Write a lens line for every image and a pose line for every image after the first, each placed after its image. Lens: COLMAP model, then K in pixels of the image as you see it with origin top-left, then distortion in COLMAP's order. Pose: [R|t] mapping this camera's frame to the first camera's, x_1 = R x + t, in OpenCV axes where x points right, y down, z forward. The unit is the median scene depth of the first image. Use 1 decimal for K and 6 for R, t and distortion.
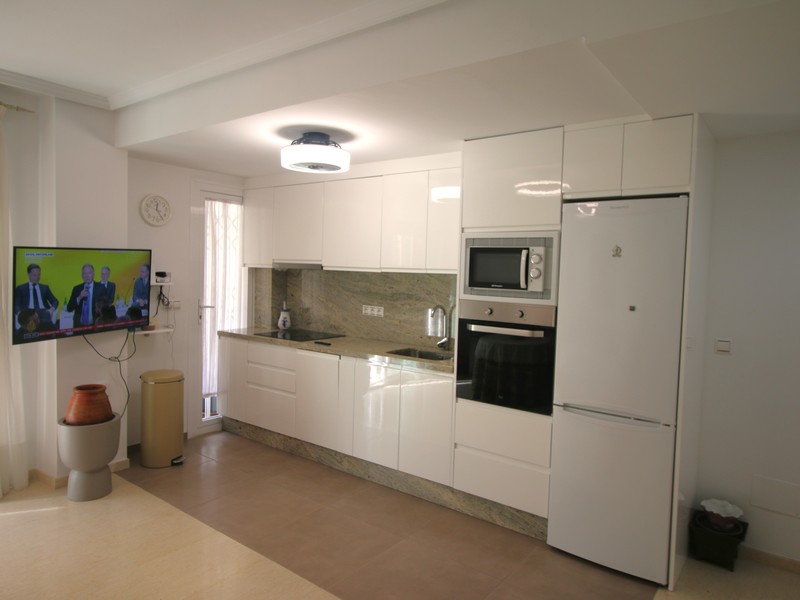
lens RADIAL K [[565.9, 0, 399.3], [0, 565.9, 290.0], [0, 0, 1]] dist [0.001991, 0.000189]
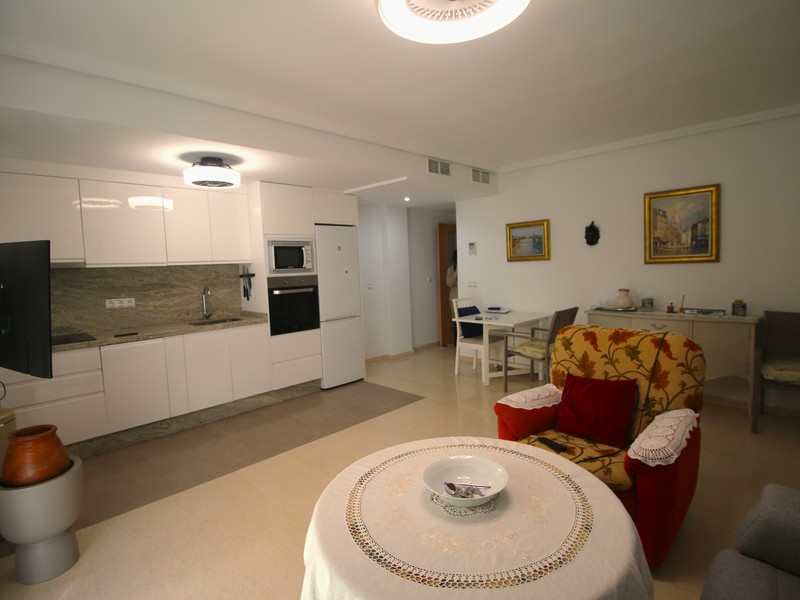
lens RADIAL K [[419.6, 0, 400.0], [0, 419.6, 300.0], [0, 0, 1]] dist [-0.001471, -0.000371]
pose [[0.071904, -0.108946, 0.991444, -0.904990], [0.084045, 0.991143, 0.102817, -0.008393], [-0.993864, 0.075933, 0.080424, 0.428142]]
